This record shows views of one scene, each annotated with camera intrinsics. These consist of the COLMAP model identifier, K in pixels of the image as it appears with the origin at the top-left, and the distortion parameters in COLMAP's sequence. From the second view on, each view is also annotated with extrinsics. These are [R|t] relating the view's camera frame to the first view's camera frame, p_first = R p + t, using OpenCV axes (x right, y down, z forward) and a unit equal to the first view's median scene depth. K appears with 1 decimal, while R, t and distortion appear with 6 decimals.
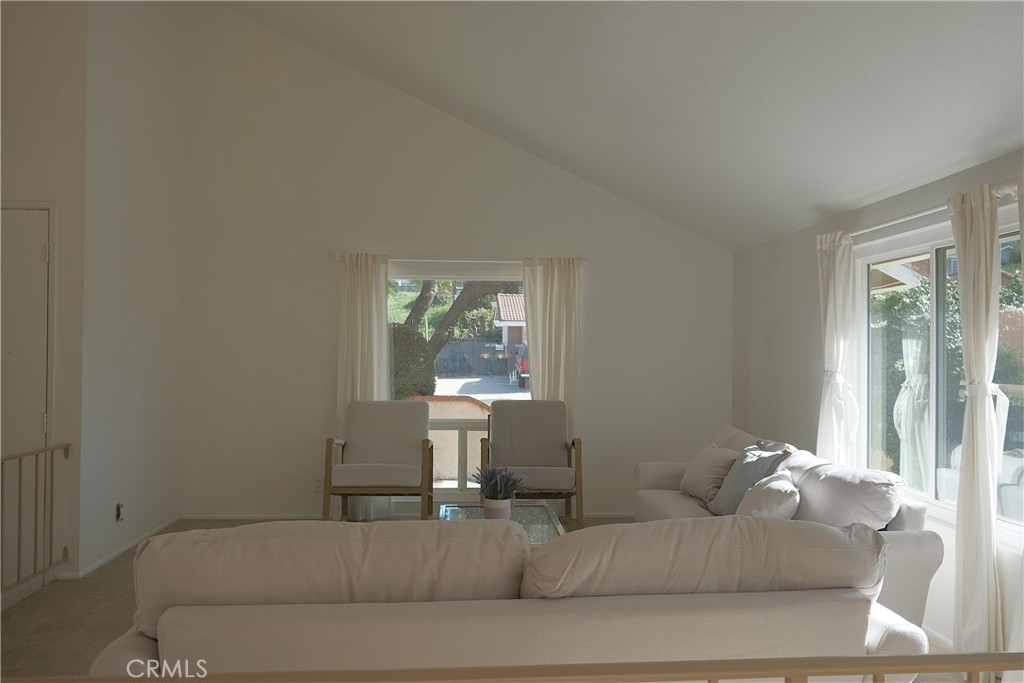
lens RADIAL K [[768.0, 0, 512.0], [0, 768.0, 341.5], [0, 0, 1]] dist [-0.011412, -0.000877]
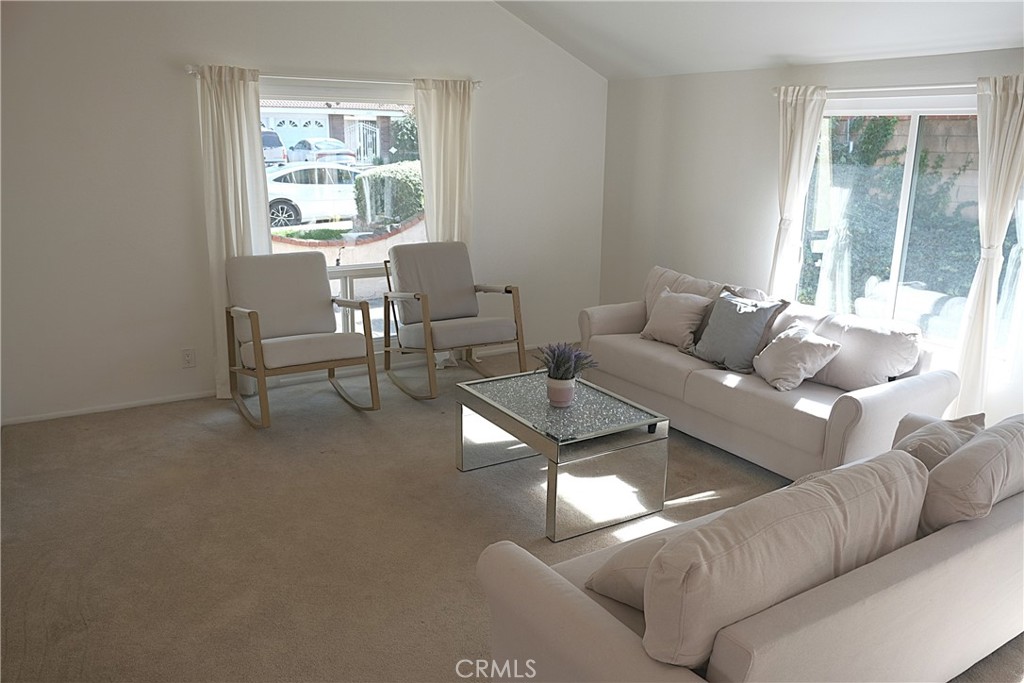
lens RADIAL K [[768.0, 0, 512.0], [0, 768.0, 341.5], [0, 0, 1]] dist [-0.011412, -0.000877]
pose [[0.897670, -0.106513, 0.427602, -0.409280], [-0.012138, 0.964004, 0.265610, -0.077143], [-0.440501, -0.243621, 0.864065, 0.184042]]
